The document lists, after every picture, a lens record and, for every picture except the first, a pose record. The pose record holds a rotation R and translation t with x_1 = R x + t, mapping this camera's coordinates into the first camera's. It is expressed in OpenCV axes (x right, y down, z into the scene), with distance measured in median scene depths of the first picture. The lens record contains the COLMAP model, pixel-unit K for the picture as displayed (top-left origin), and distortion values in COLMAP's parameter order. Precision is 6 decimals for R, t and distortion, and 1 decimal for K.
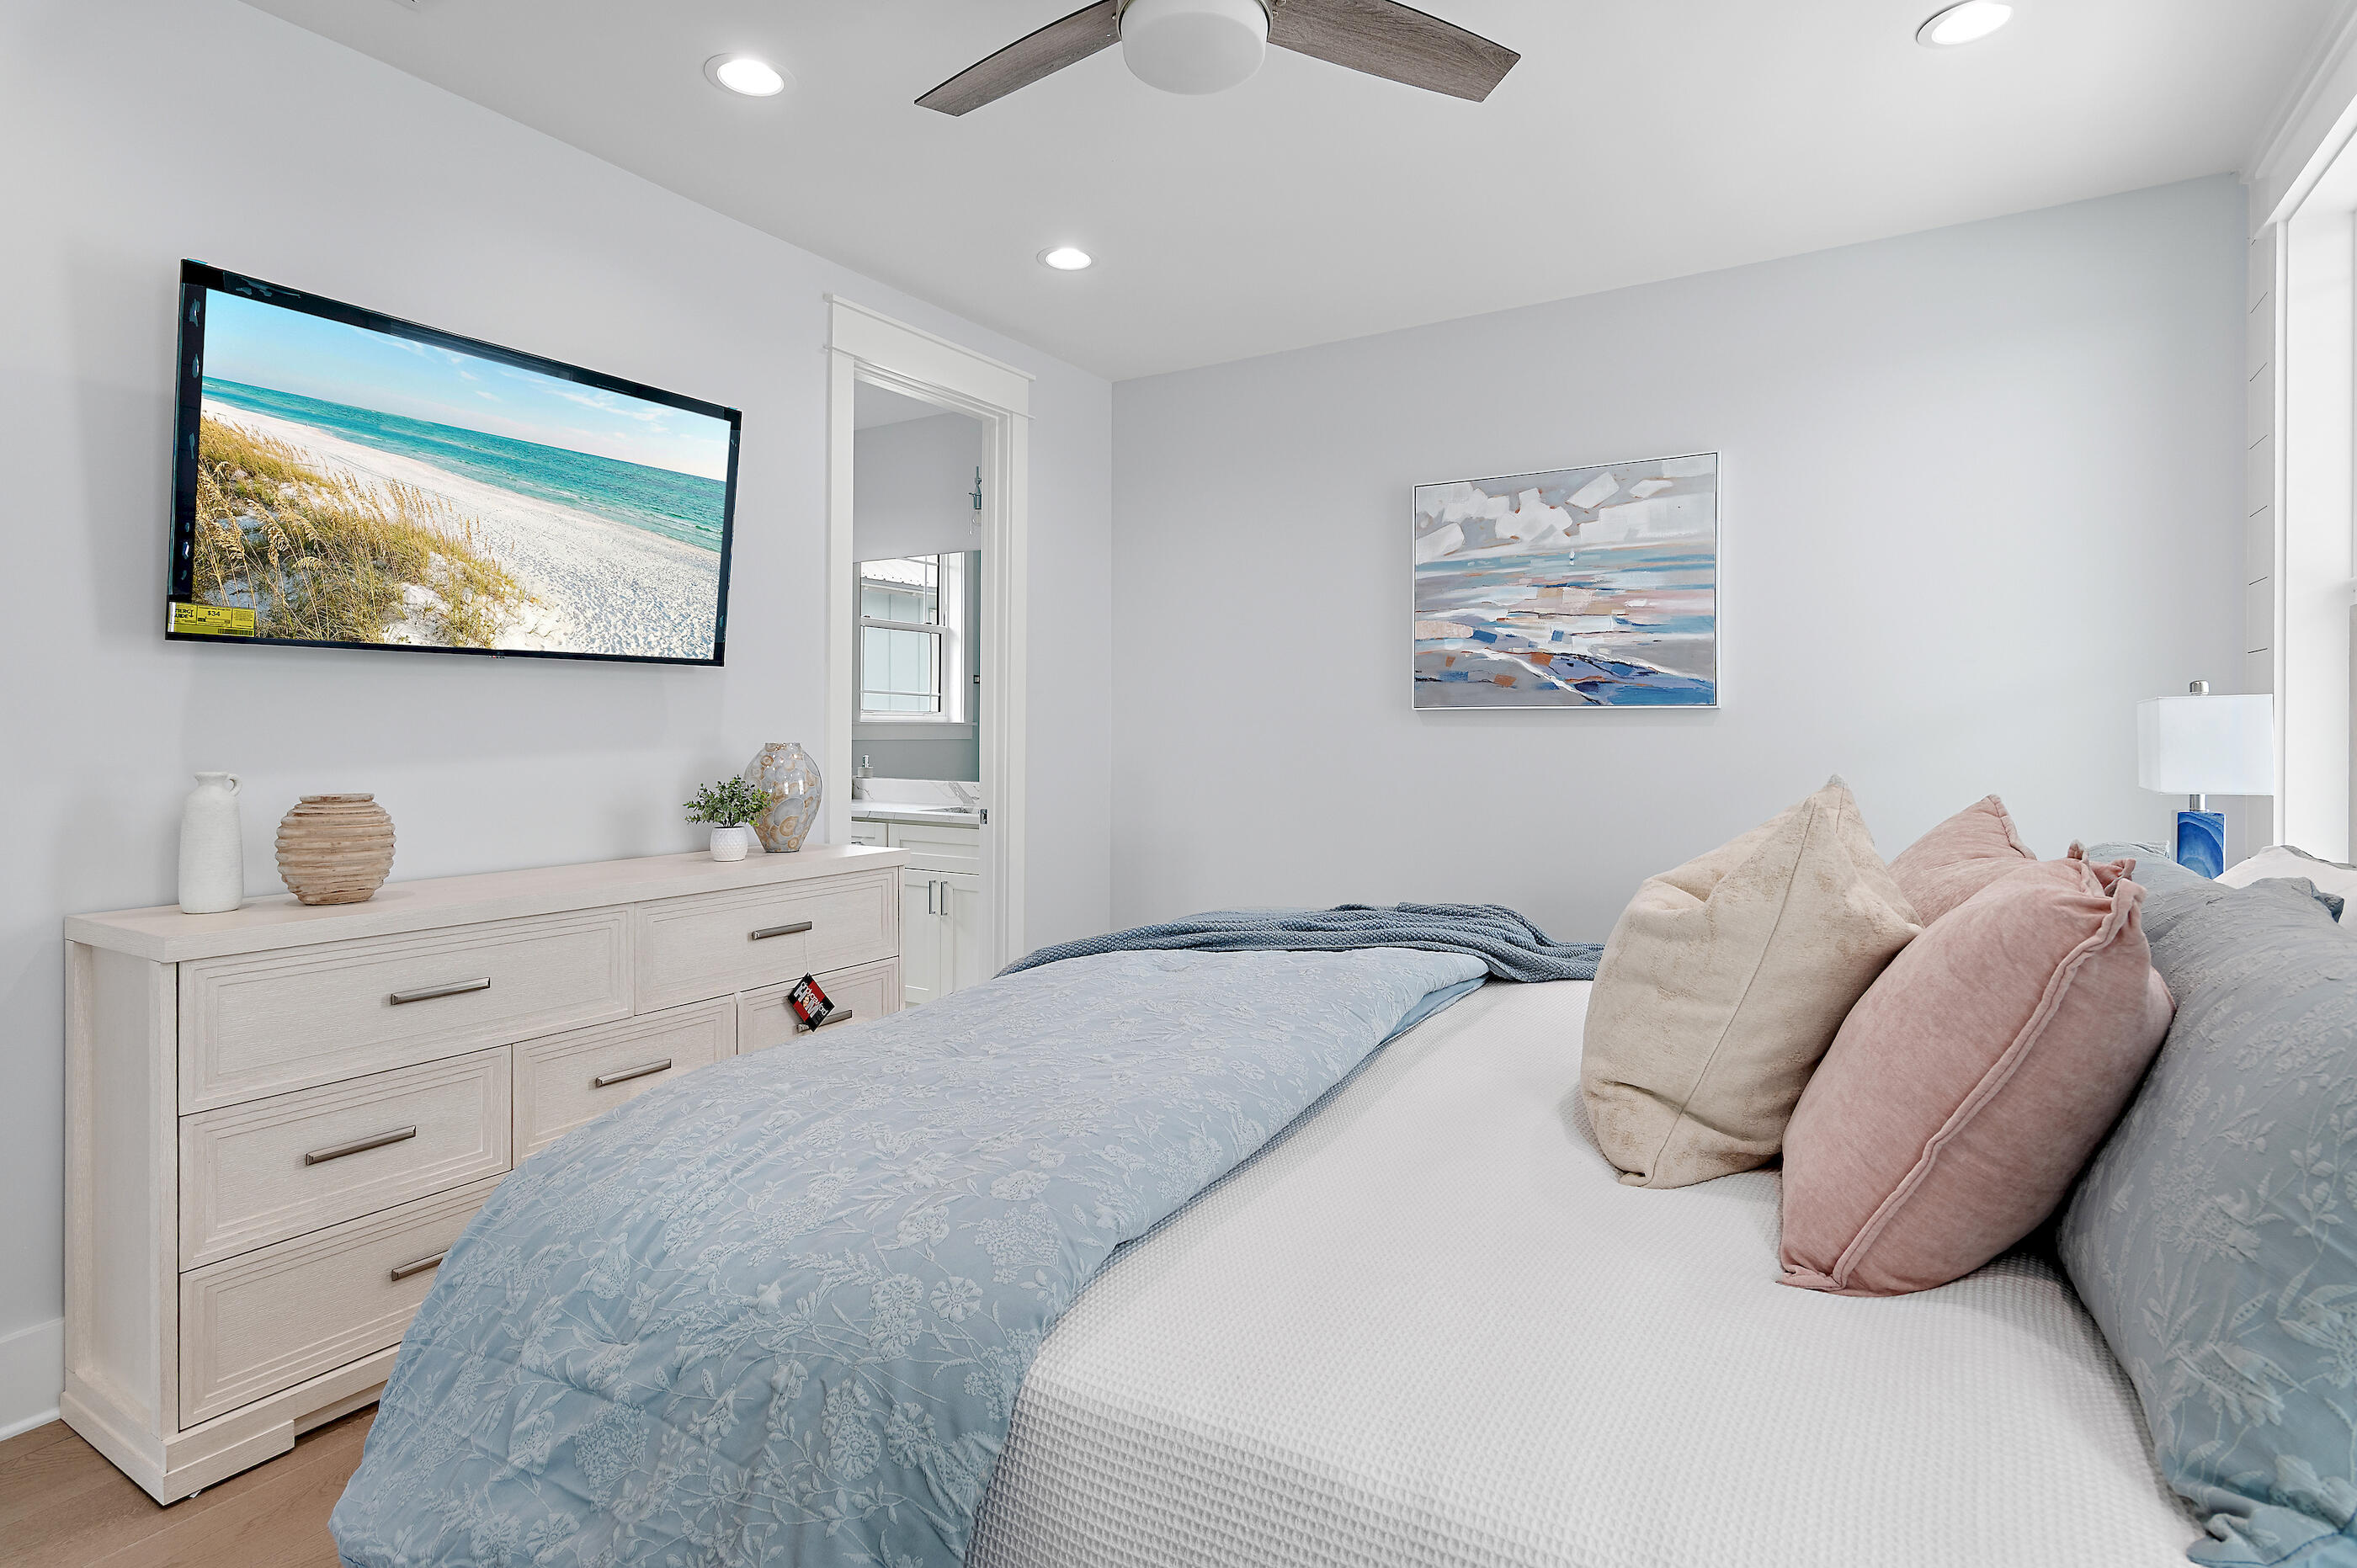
lens RADIAL K [[1155.2, 0, 1228.4], [0, 1155.2, 741.0], [0, 0, 1]] dist [0.001224, -0.002534]
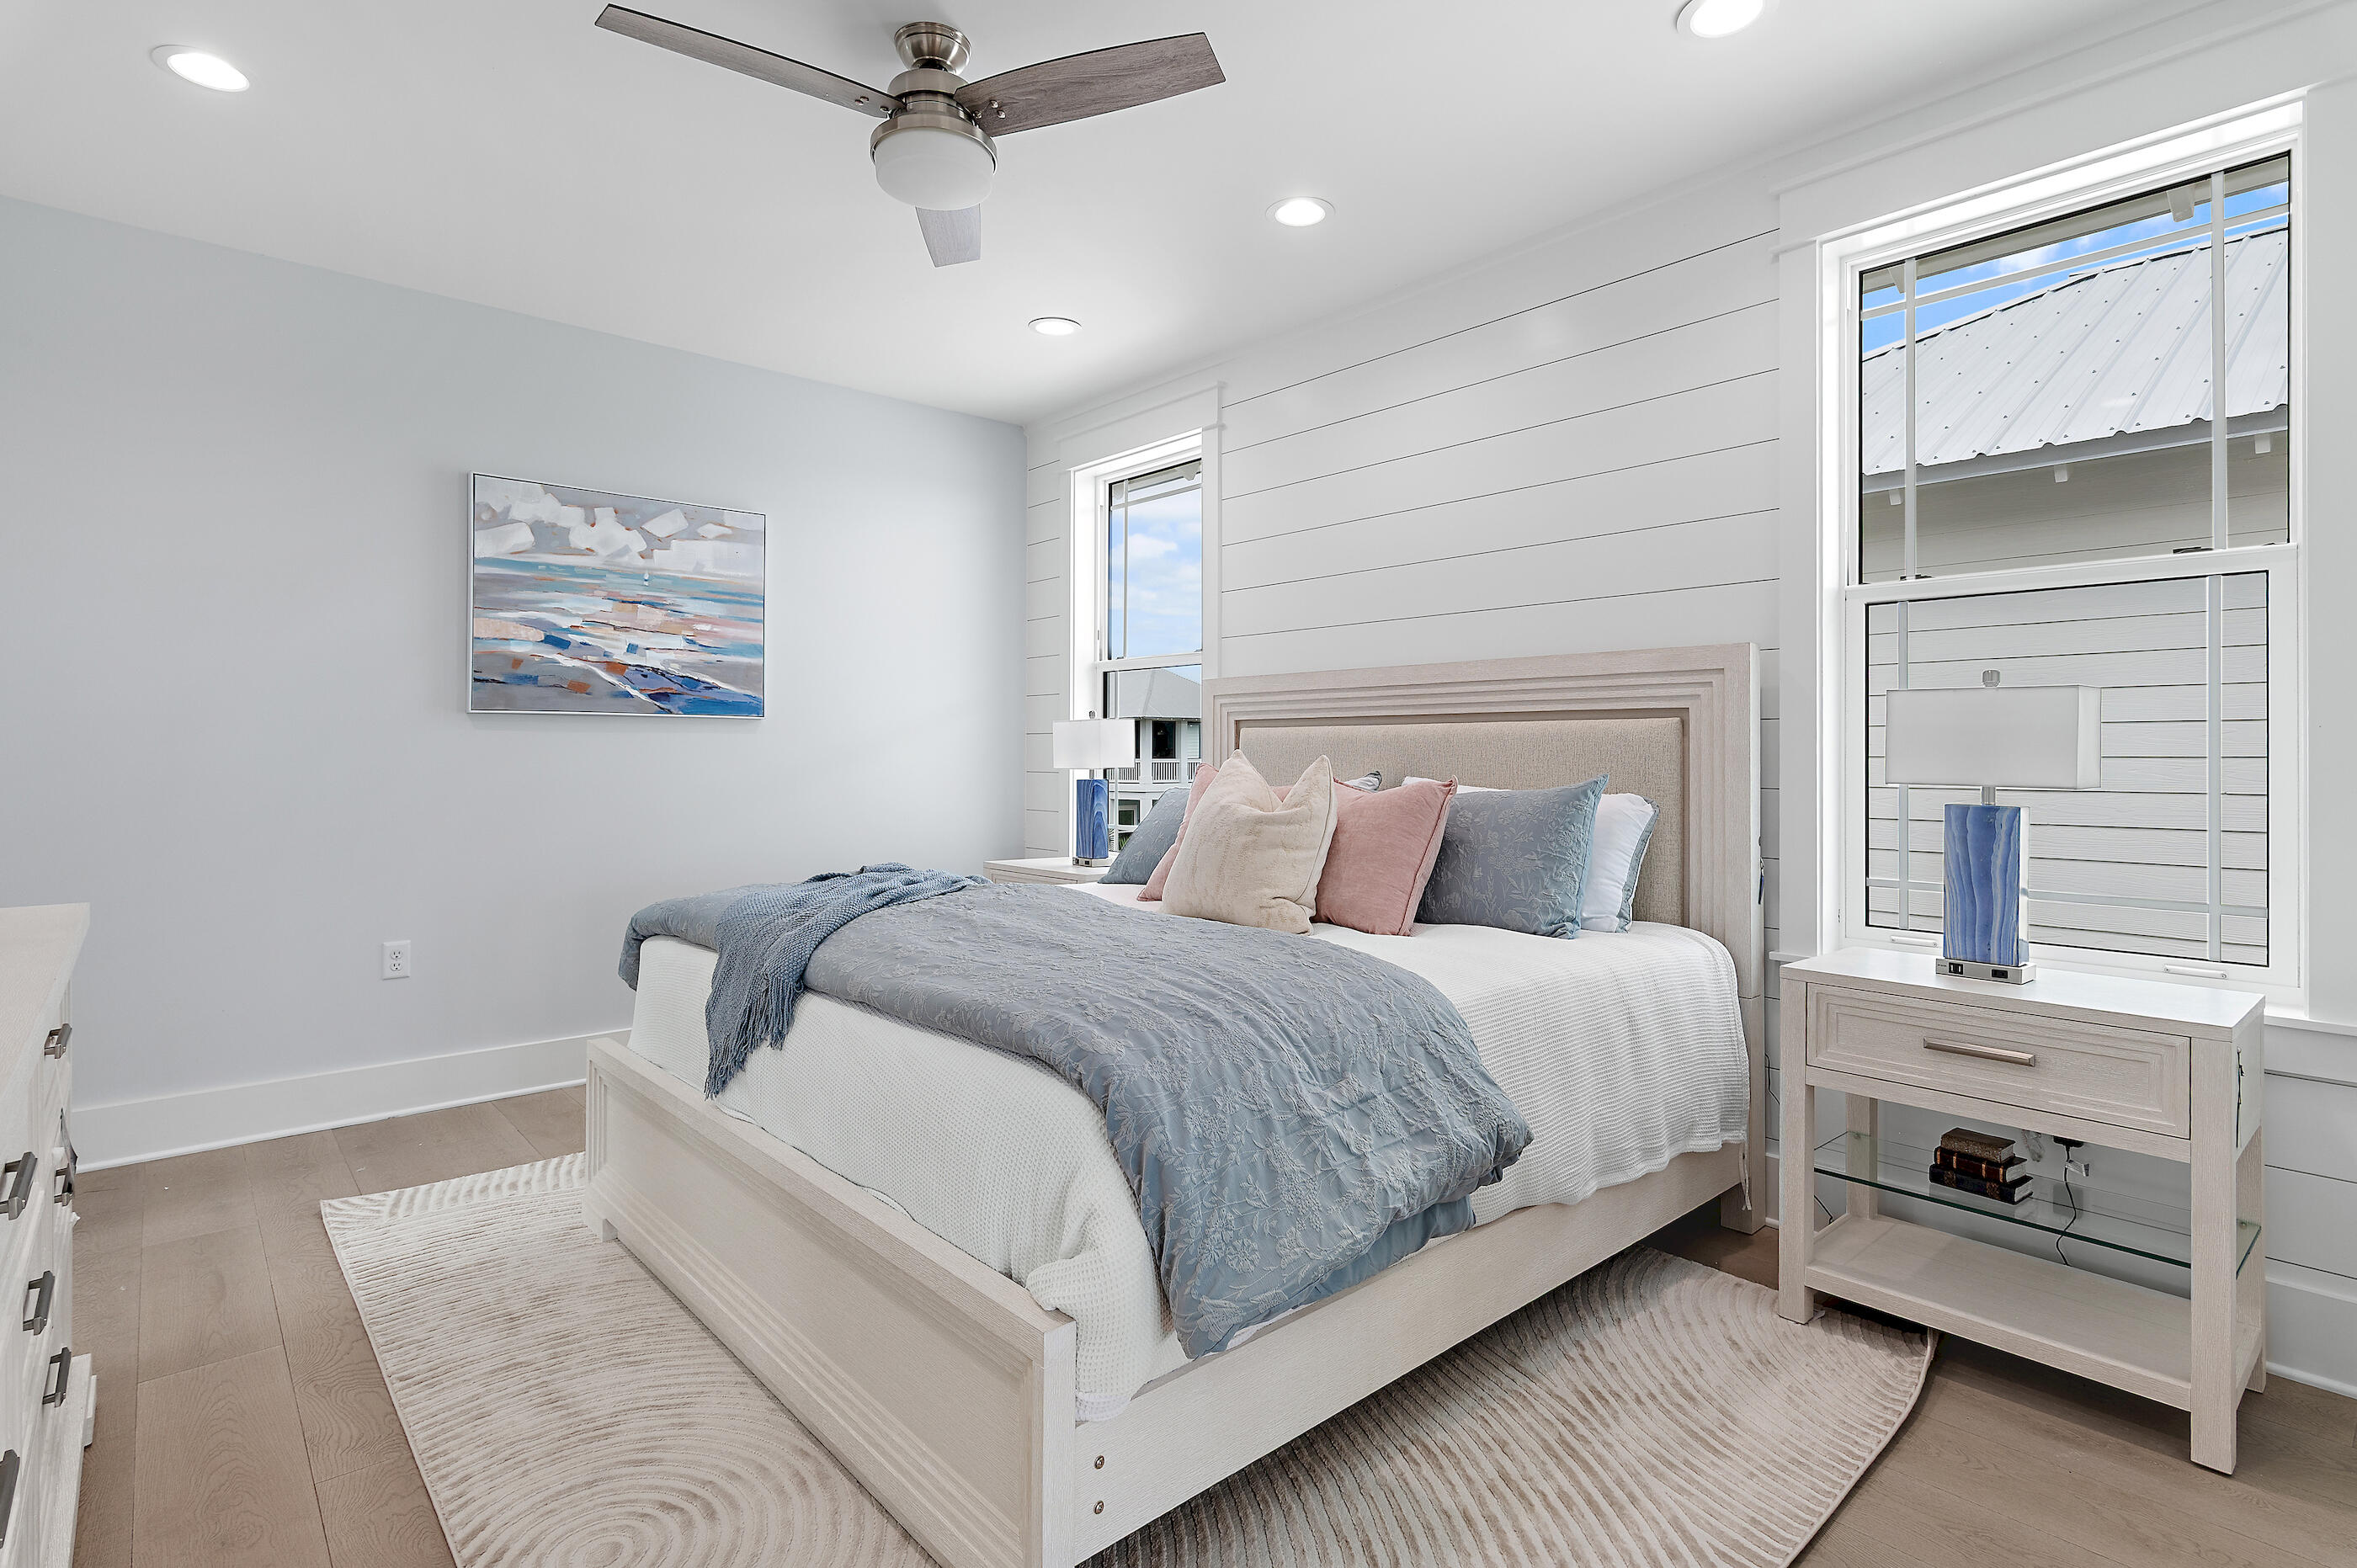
lens RADIAL K [[1155.2, 0, 1177.4], [0, 1155.2, 772.4], [0, 0, 1]] dist [0.001224, -0.002534]
pose [[0.299384, -0.019049, 0.953942, -0.600112], [0.006694, 0.999818, 0.017864, 0.009458], [-0.954109, 0.001037, 0.299457, 0.185914]]
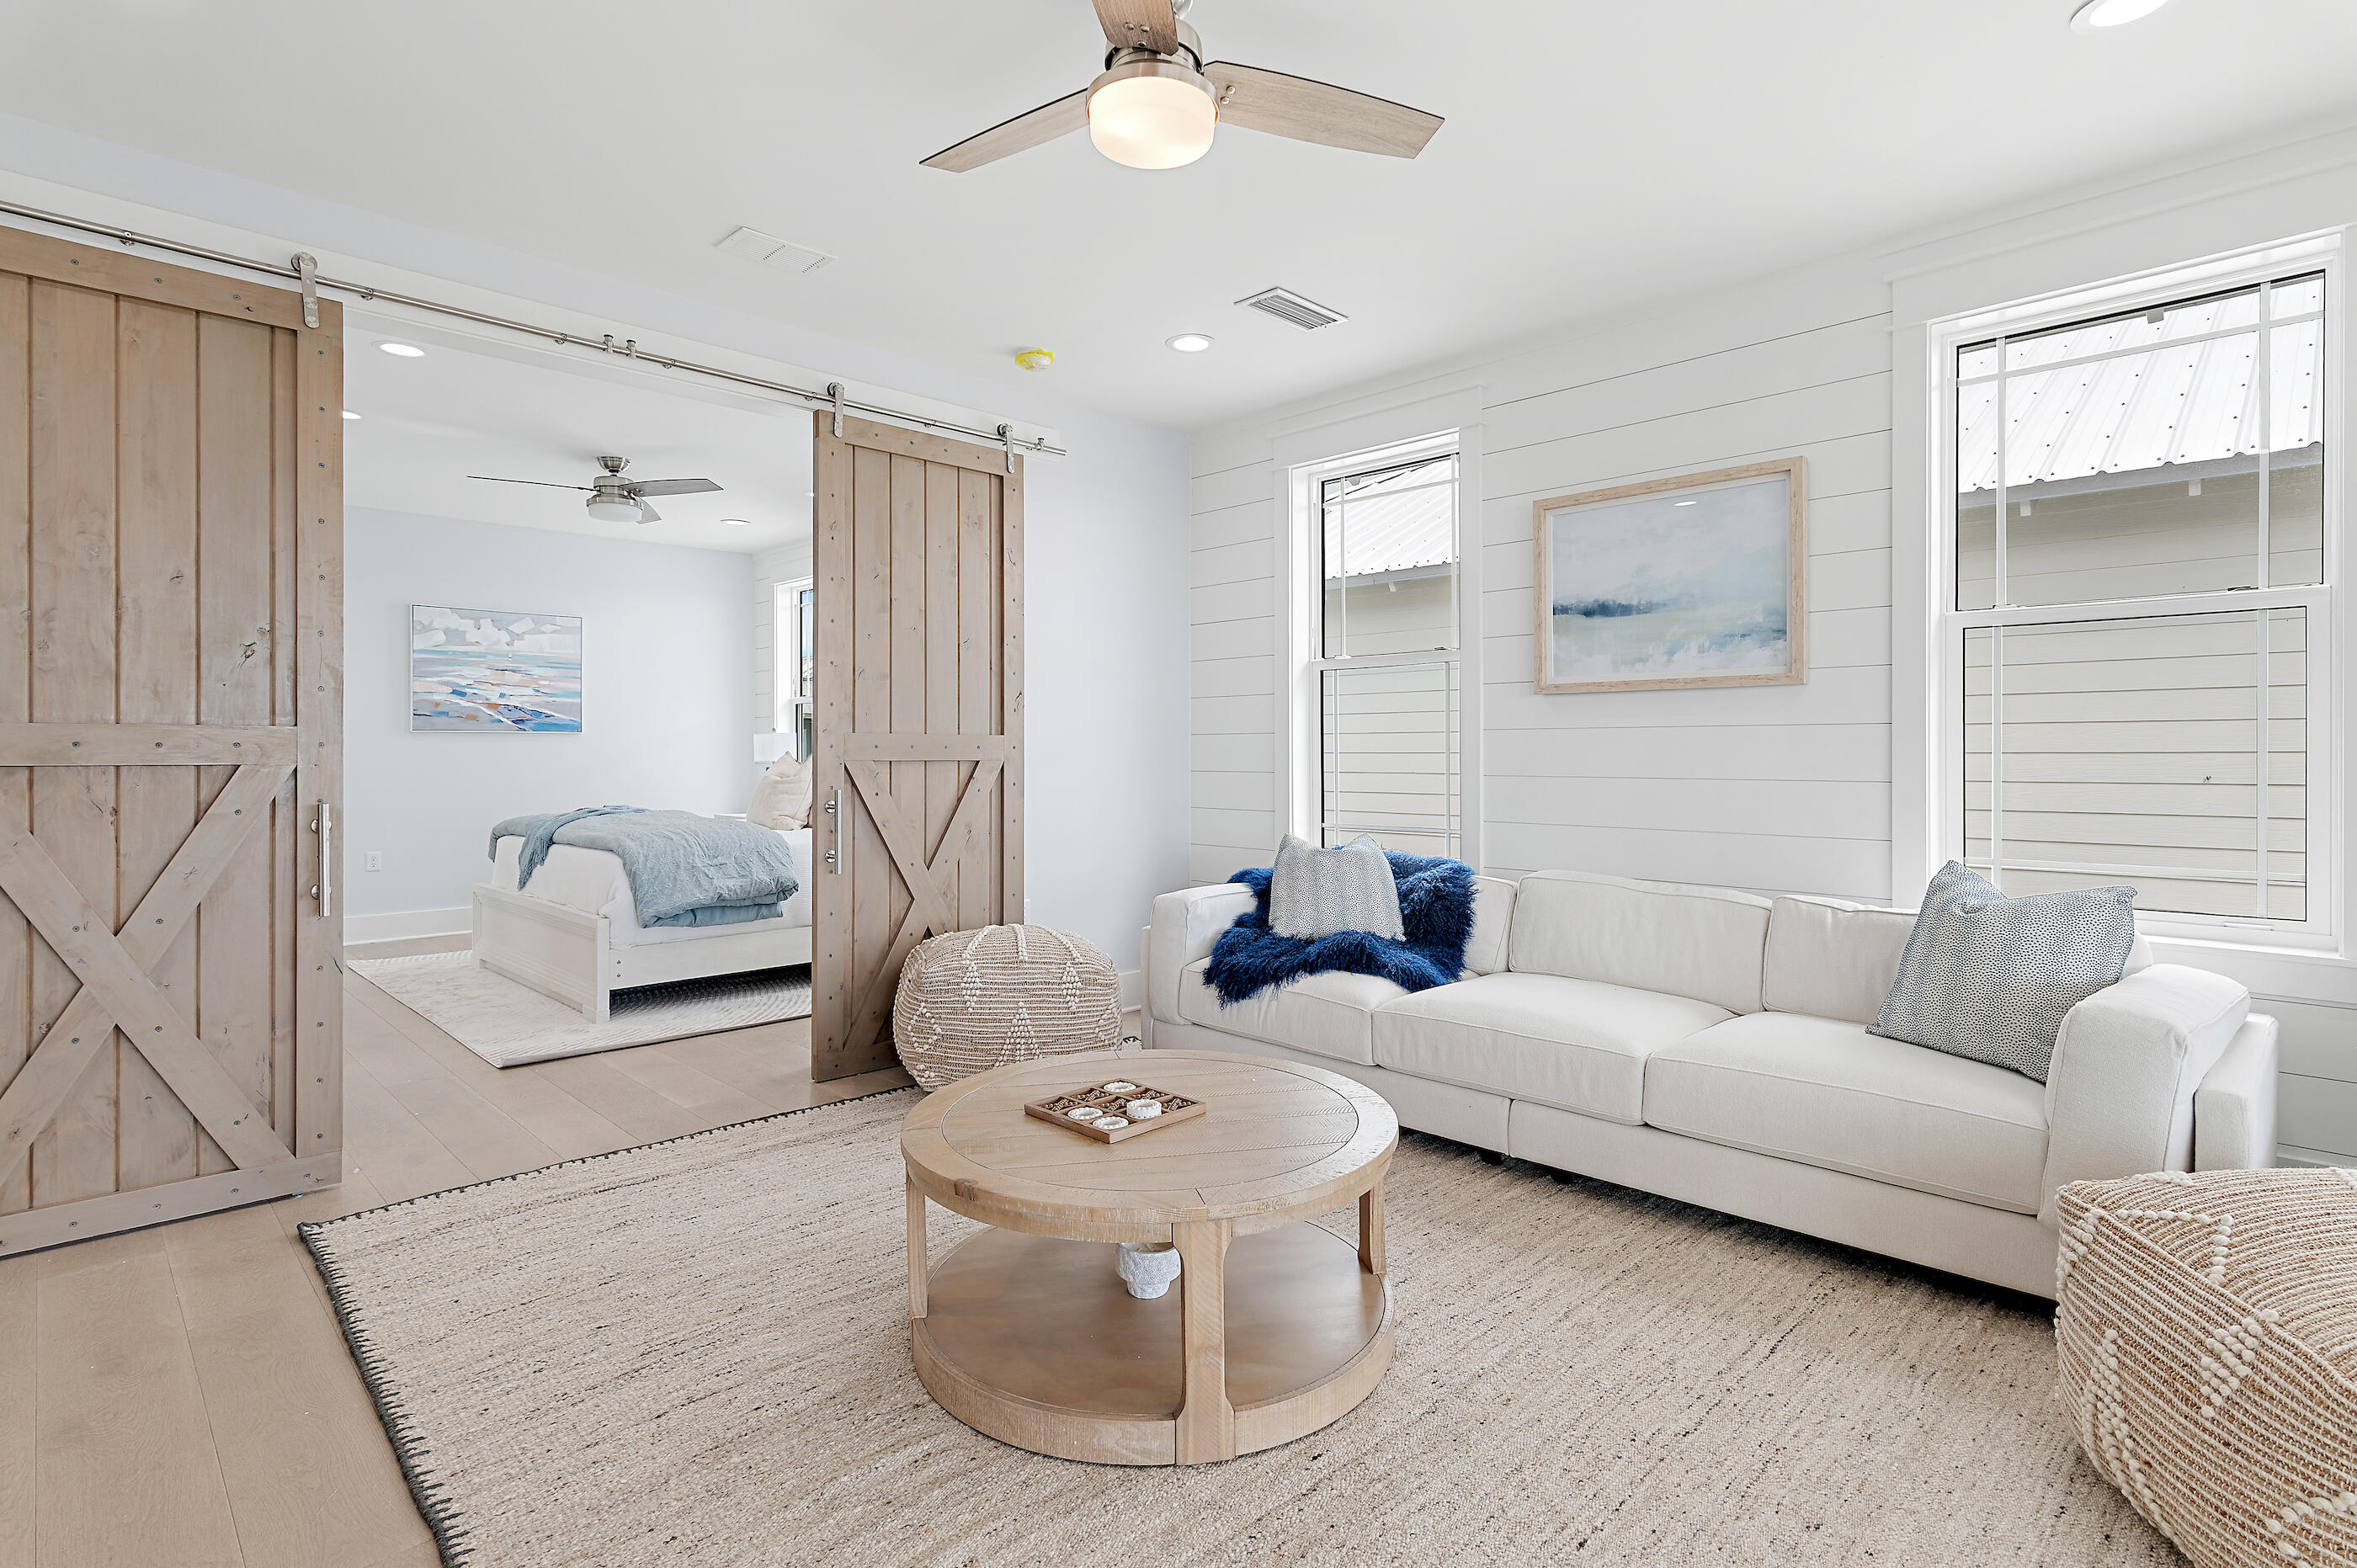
lens RADIAL K [[1155.2, 0, 1181.0], [0, 1155.2, 776.1], [0, 0, 1]] dist [0.001224, -0.002534]
pose [[0.243045, -0.023419, 0.969732, -1.347404], [0.006270, 0.999726, 0.022572, 0.009263], [-0.969995, 0.000594, 0.243125, -0.601408]]
